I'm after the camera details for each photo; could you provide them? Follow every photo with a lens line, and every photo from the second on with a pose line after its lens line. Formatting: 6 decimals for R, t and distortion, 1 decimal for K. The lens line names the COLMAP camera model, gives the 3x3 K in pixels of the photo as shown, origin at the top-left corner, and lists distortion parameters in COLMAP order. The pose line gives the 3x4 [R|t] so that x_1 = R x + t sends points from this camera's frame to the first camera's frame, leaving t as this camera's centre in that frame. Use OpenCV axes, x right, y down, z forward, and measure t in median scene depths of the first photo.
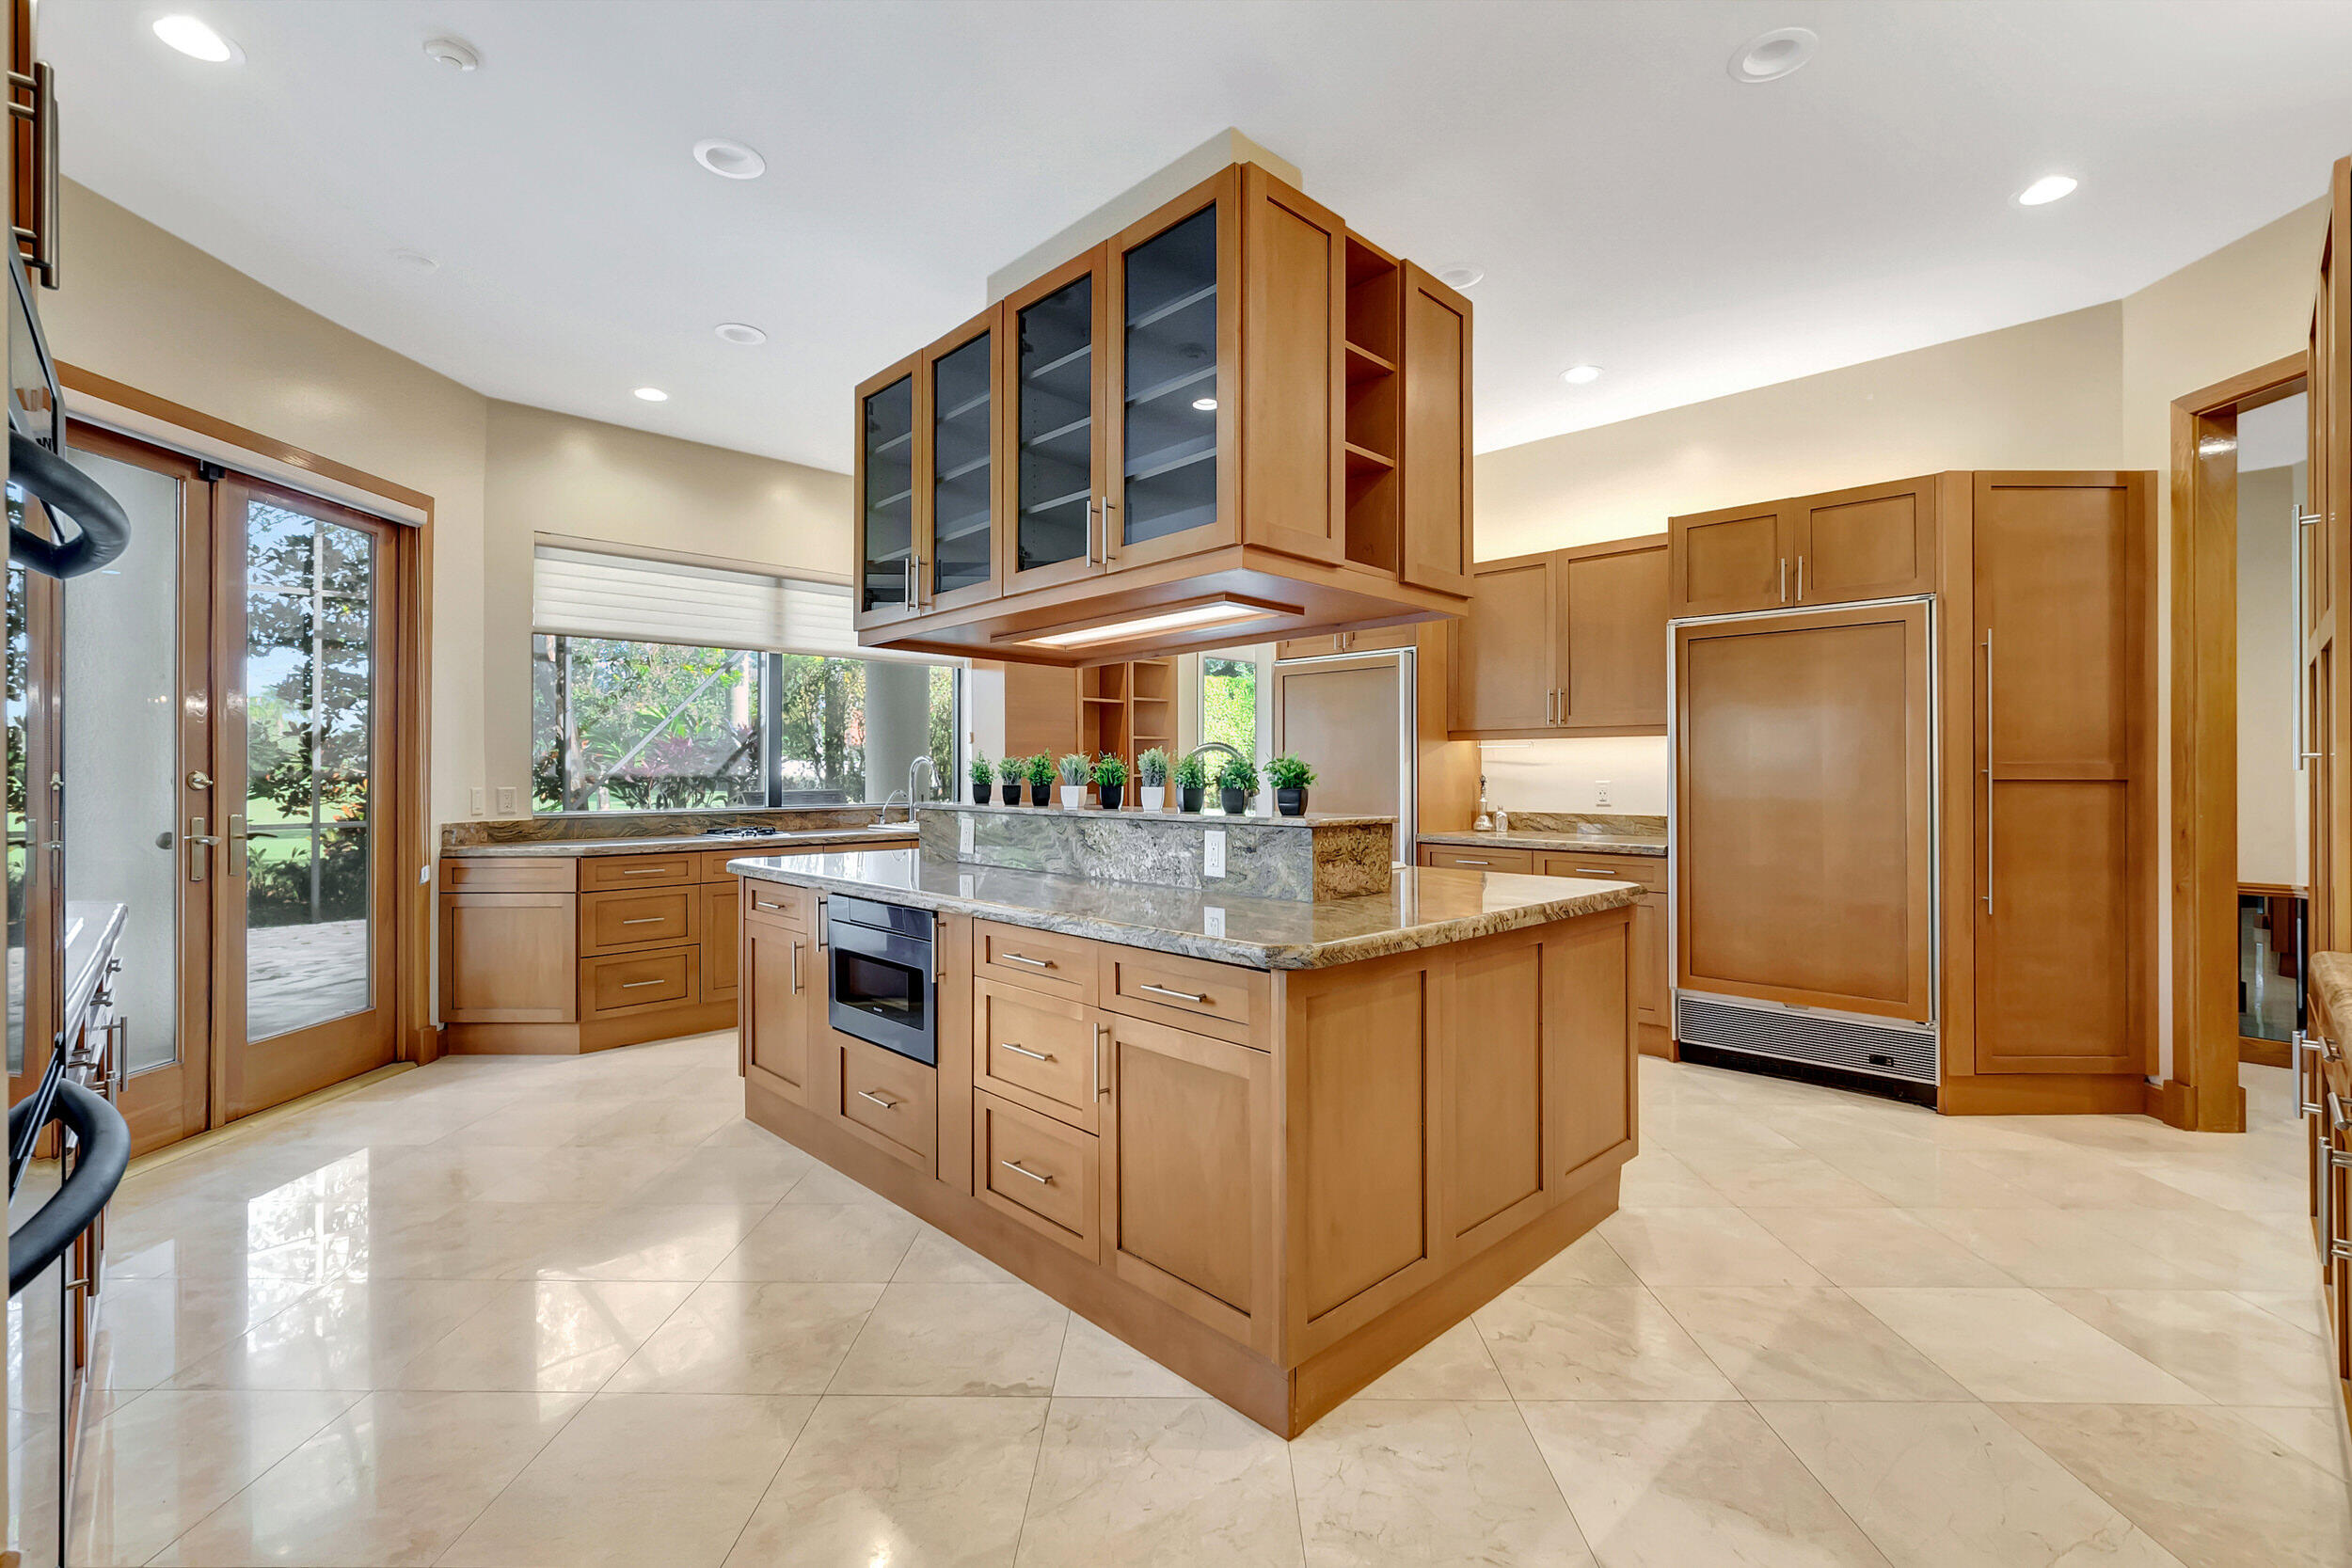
lens RADIAL K [[1036.1, 0, 1177.1], [0, 1036.1, 777.2], [0, 0, 1]] dist [-0.000055, 0.000438]
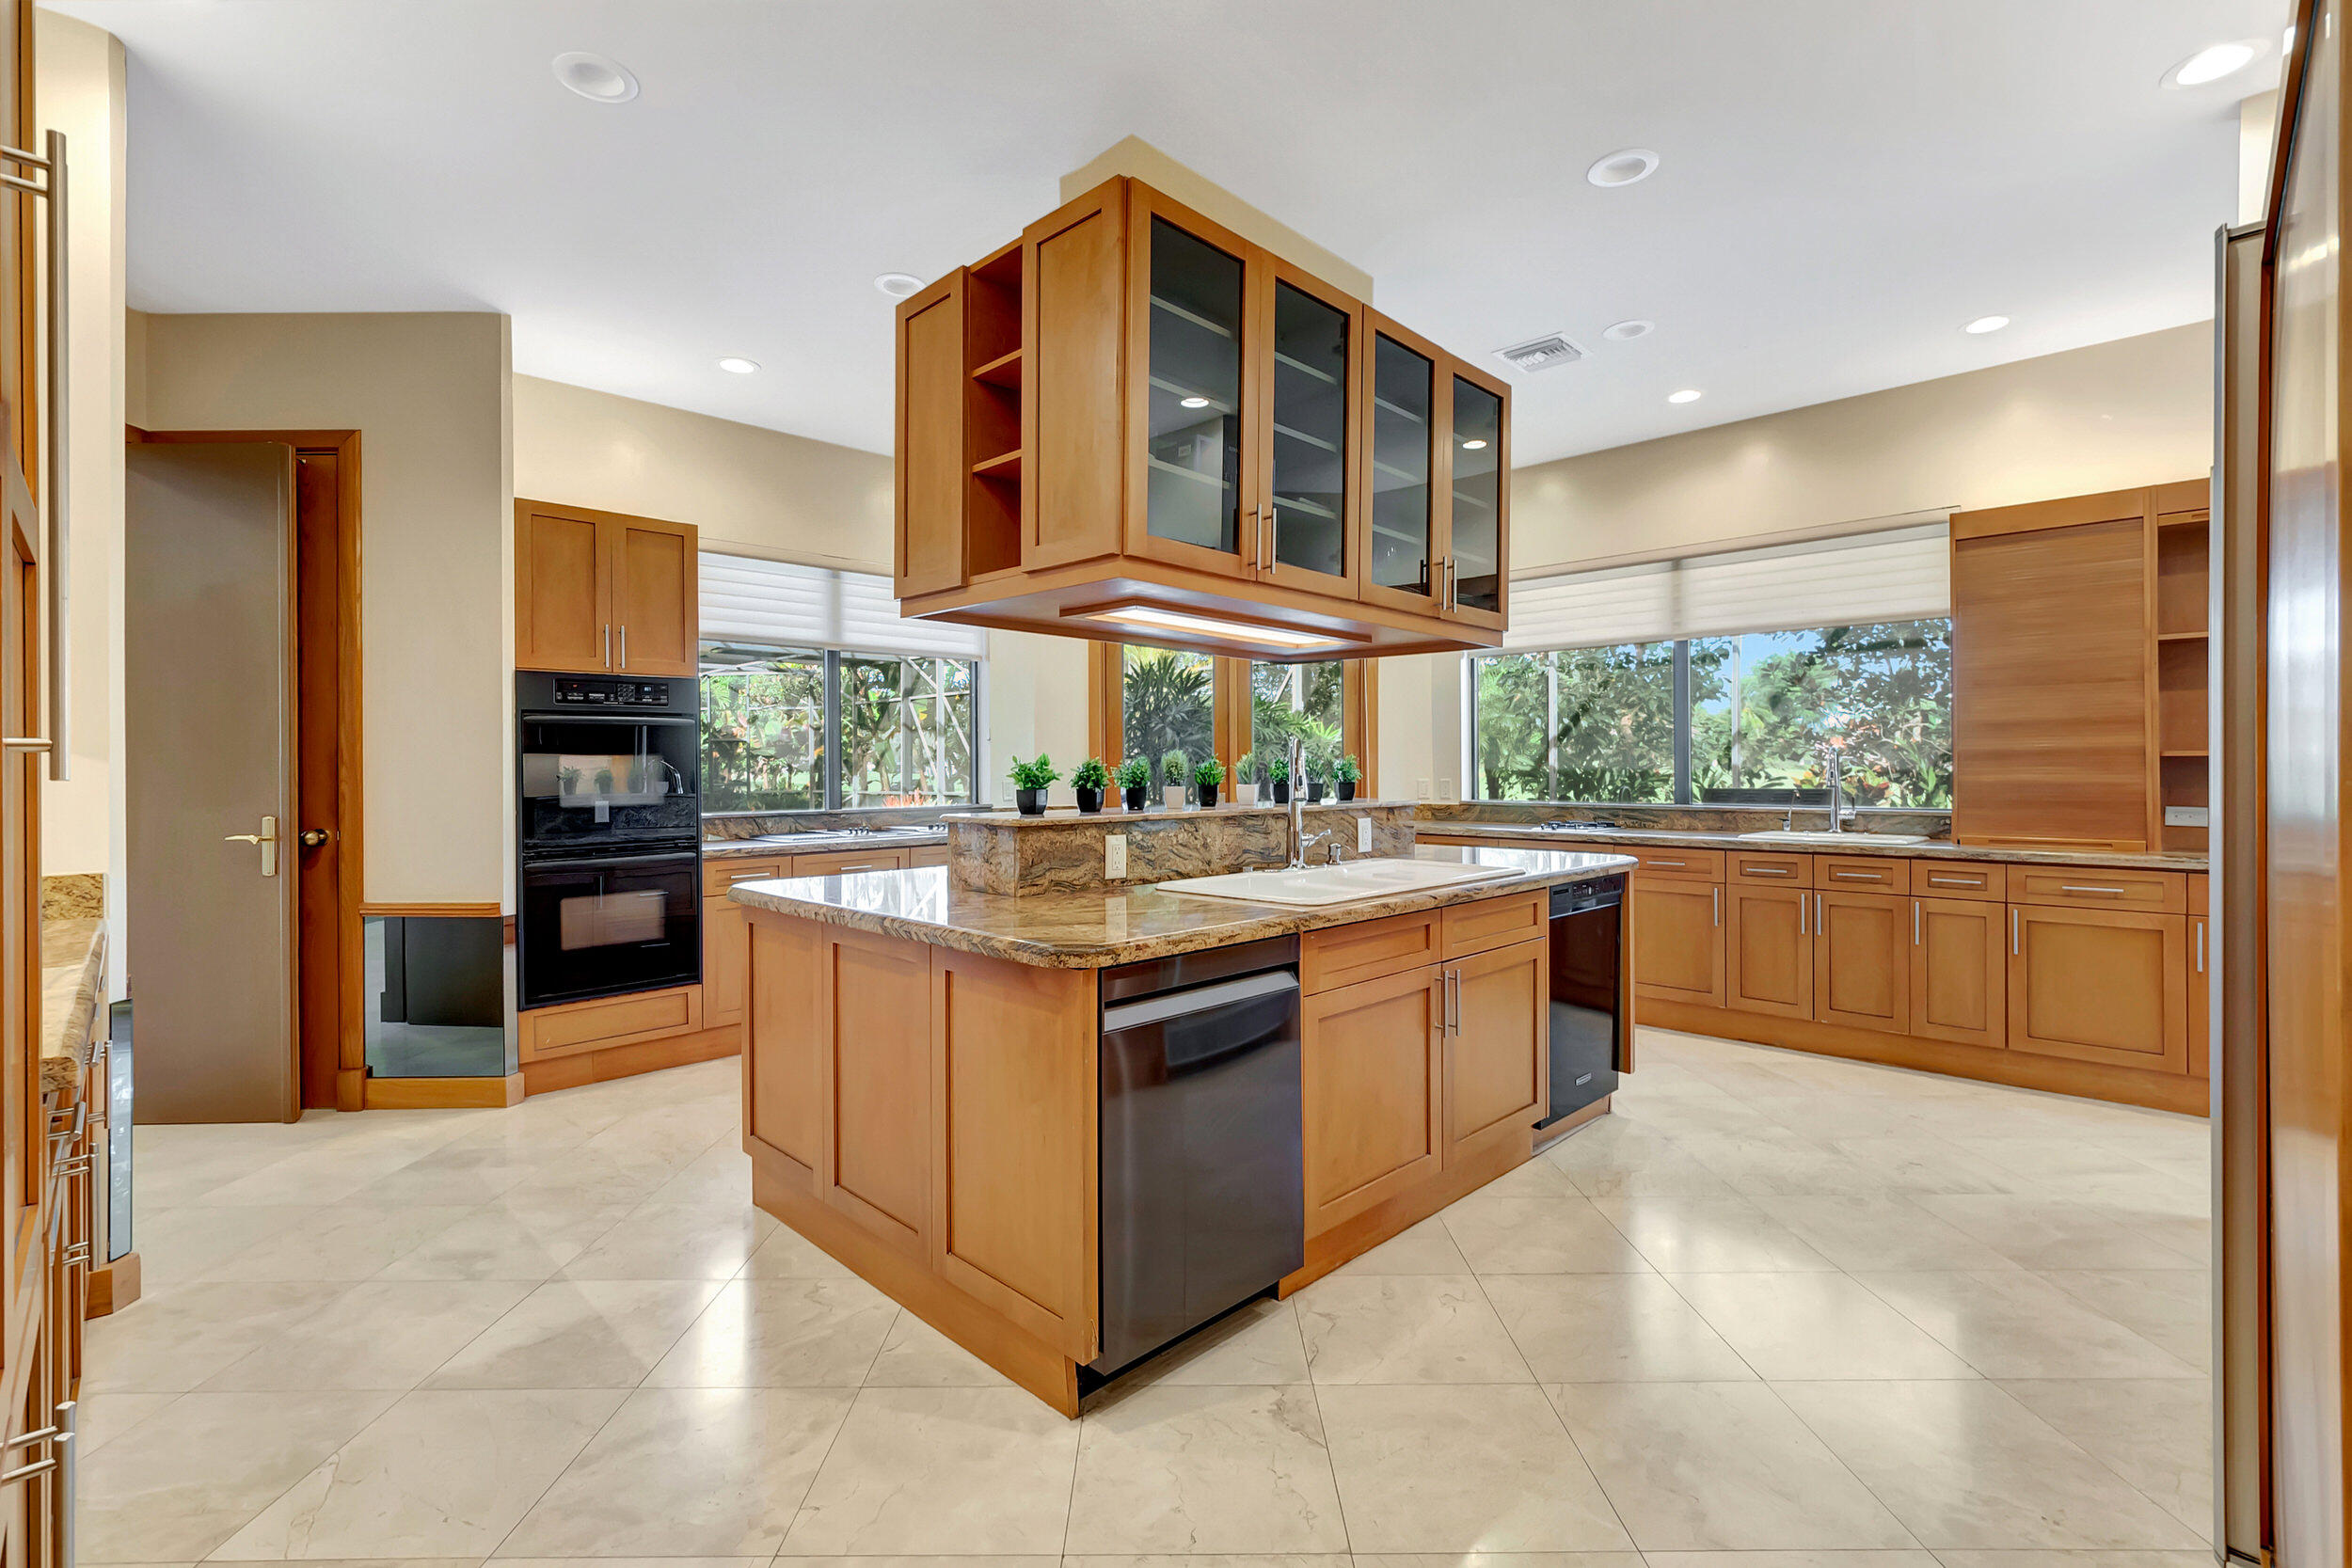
lens RADIAL K [[1036.1, 0, 1170.1], [0, 1036.1, 764.4], [0, 0, 1]] dist [-0.000055, 0.000438]
pose [[0.016575, -0.000253, -0.999863, 0.724884], [-0.000662, 1.000000, -0.000264, -0.008855], [0.999862, 0.000666, 0.016575, 0.690125]]
